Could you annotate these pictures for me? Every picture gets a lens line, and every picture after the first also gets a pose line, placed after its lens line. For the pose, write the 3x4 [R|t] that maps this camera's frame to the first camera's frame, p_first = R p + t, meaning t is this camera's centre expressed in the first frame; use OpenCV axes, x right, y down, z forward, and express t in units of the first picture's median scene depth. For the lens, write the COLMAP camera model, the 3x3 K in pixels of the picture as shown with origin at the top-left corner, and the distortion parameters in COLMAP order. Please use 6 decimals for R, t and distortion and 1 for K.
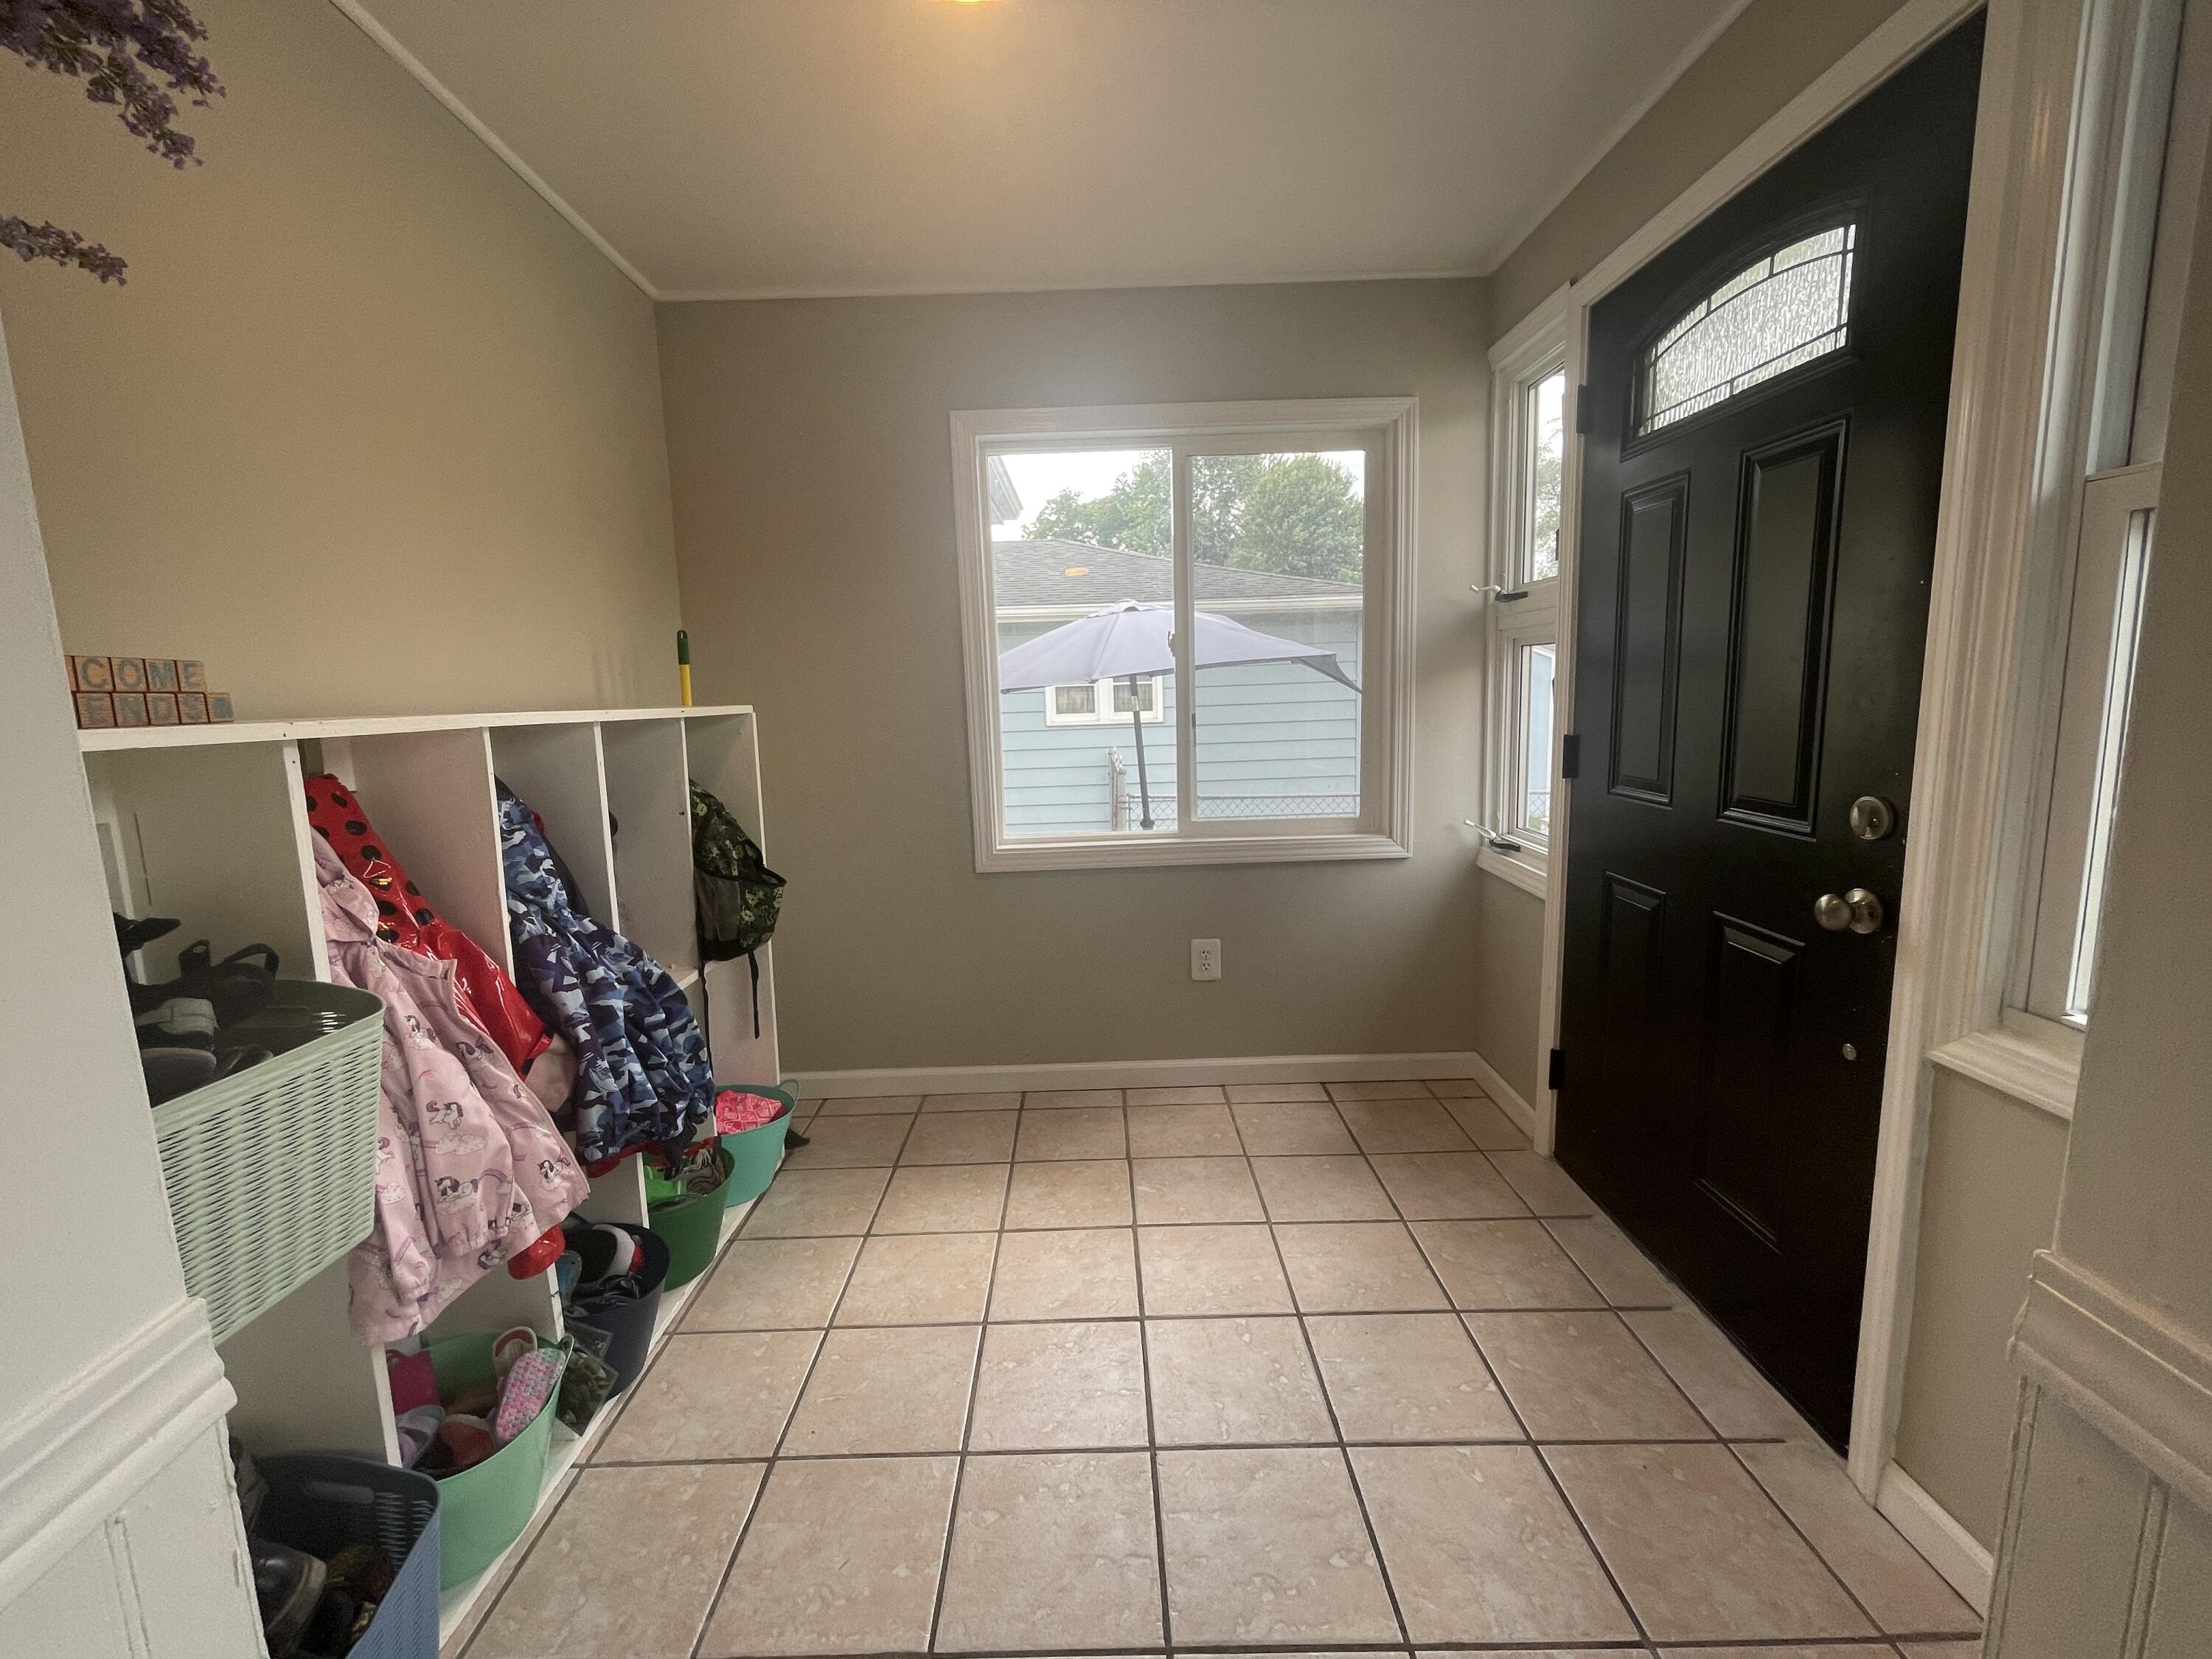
lens RADIAL K [[895.8, 0, 1091.2], [0, 895.8, 810.6], [0, 0, 1]] dist [0.001206, -0.000139]
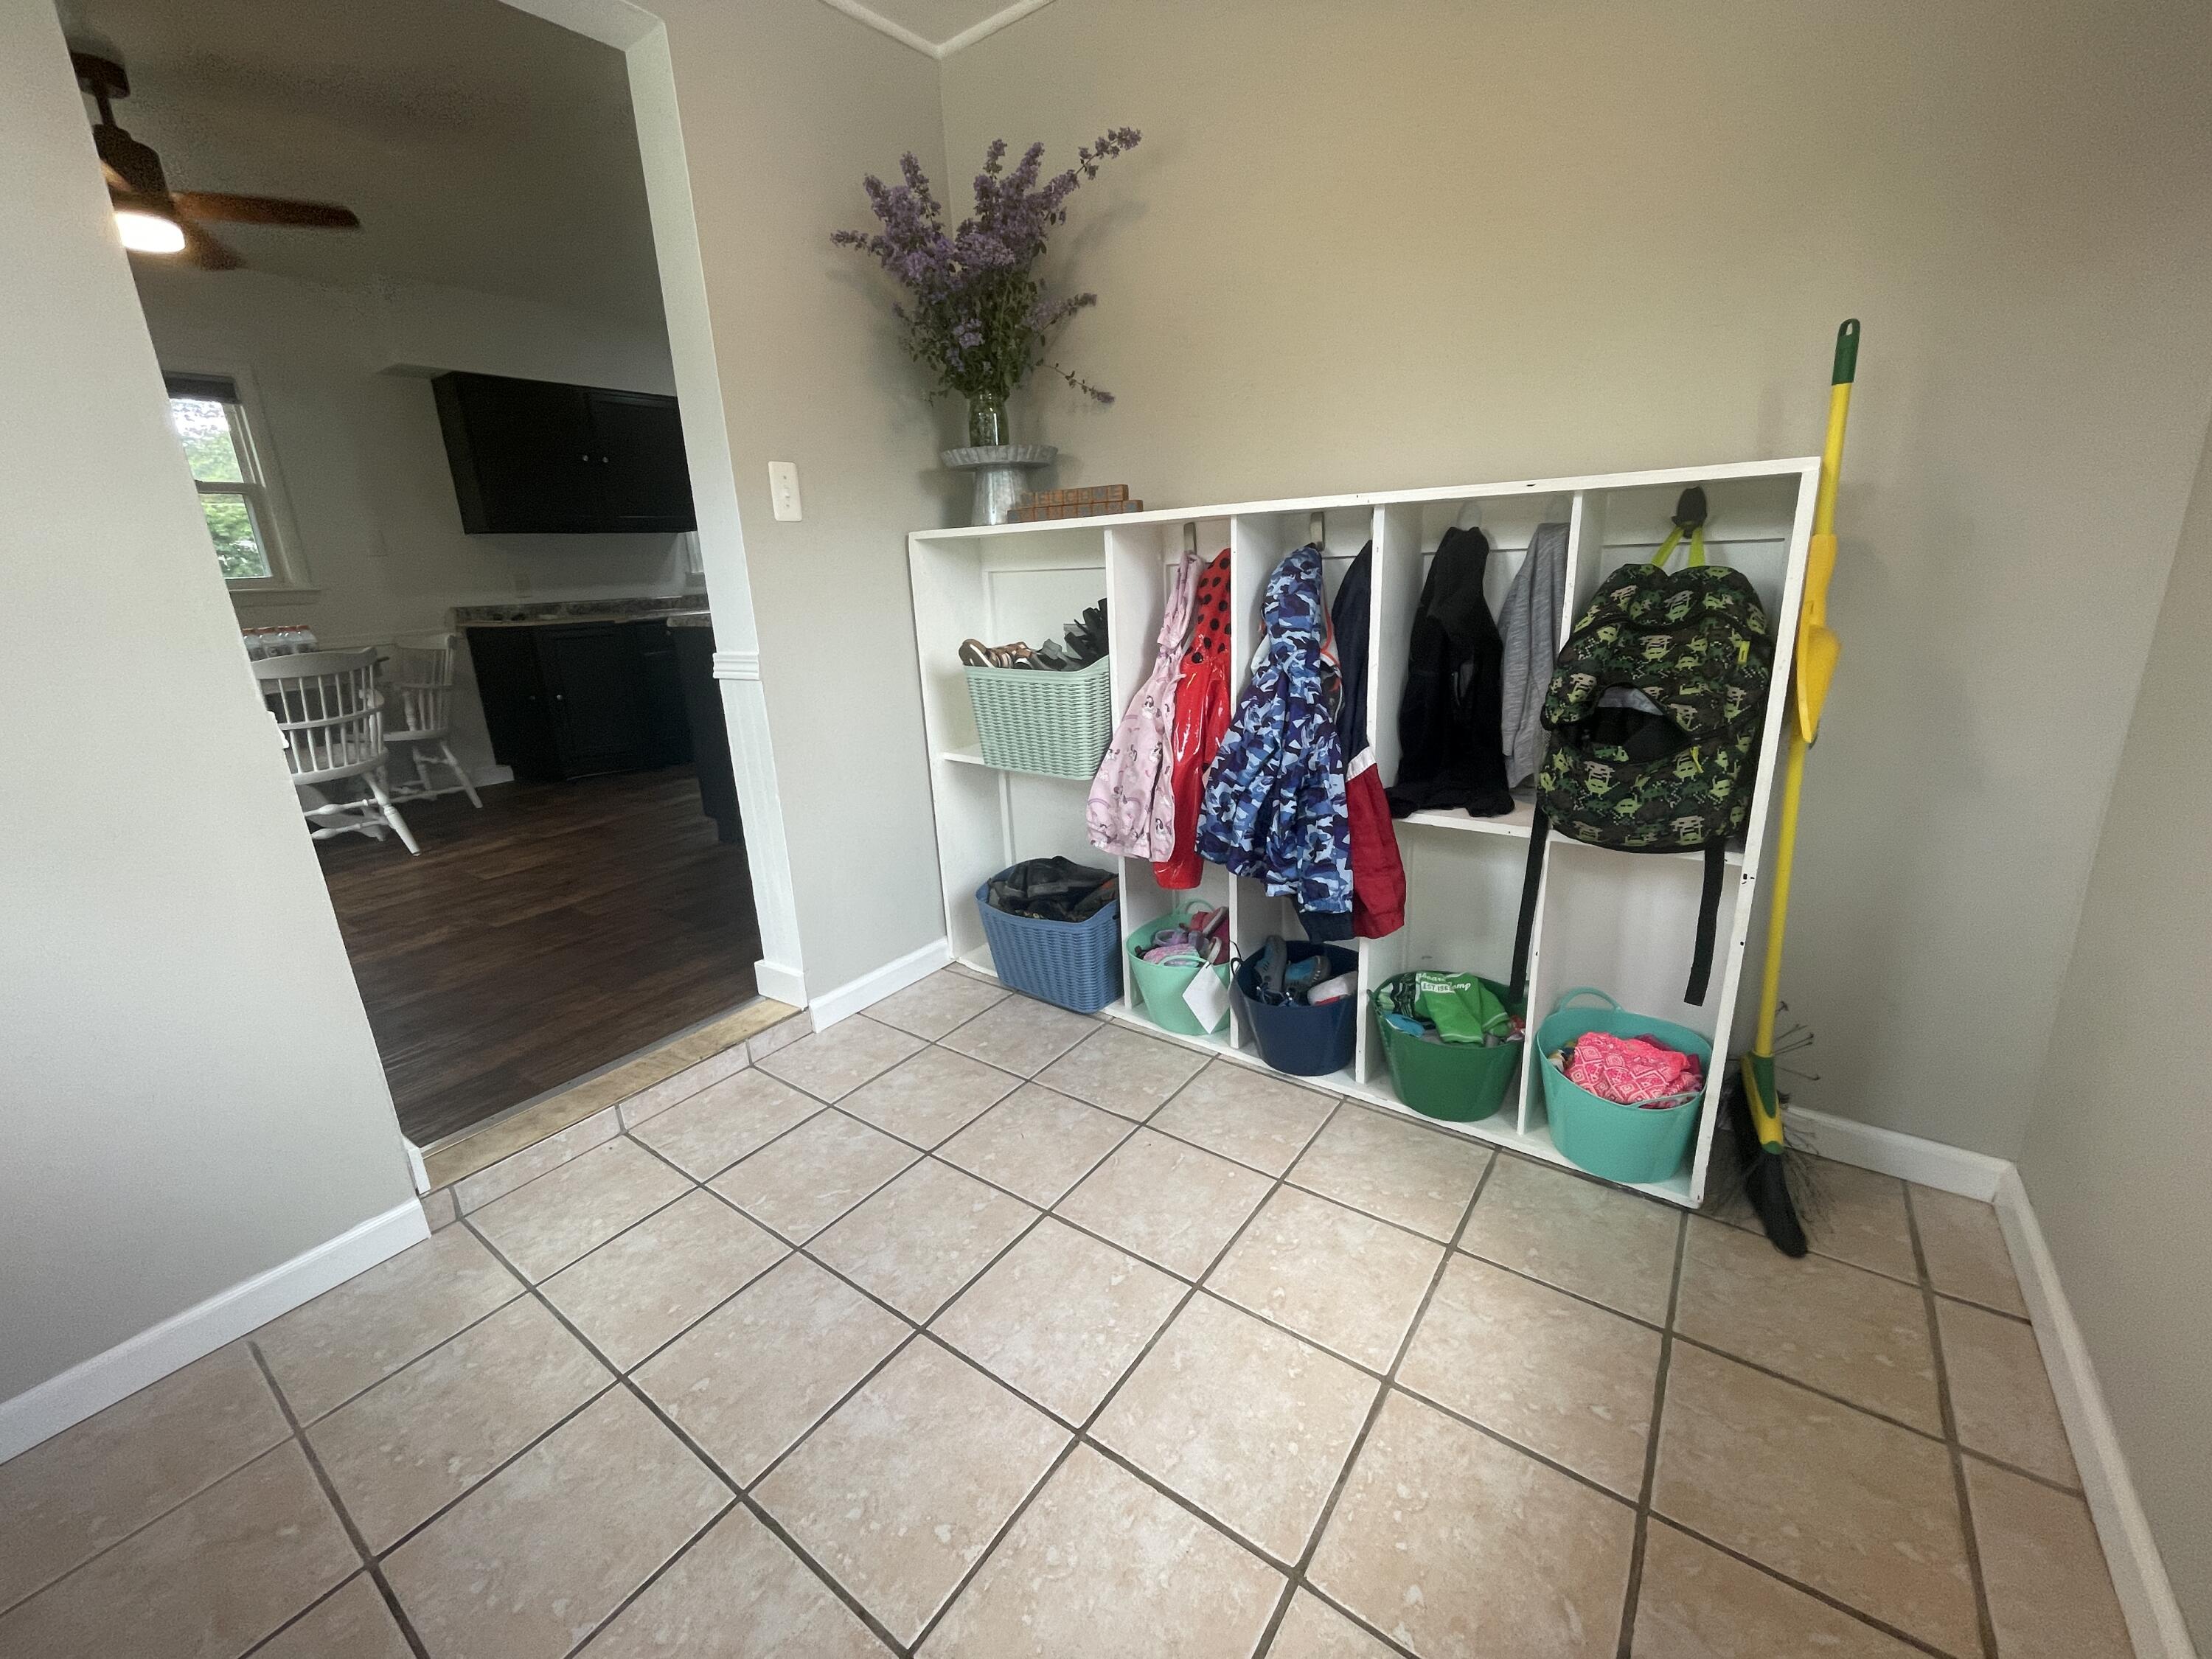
lens RADIAL K [[895.8, 0, 1091.2], [0, 895.8, 810.6], [0, 0, 1]] dist [0.001206, -0.000139]
pose [[-0.585662, 0.272042, -0.763540, 0.443111], [-0.045636, 0.929435, 0.366154, -0.124195], [0.809270, 0.249287, -0.531920, 1.251276]]
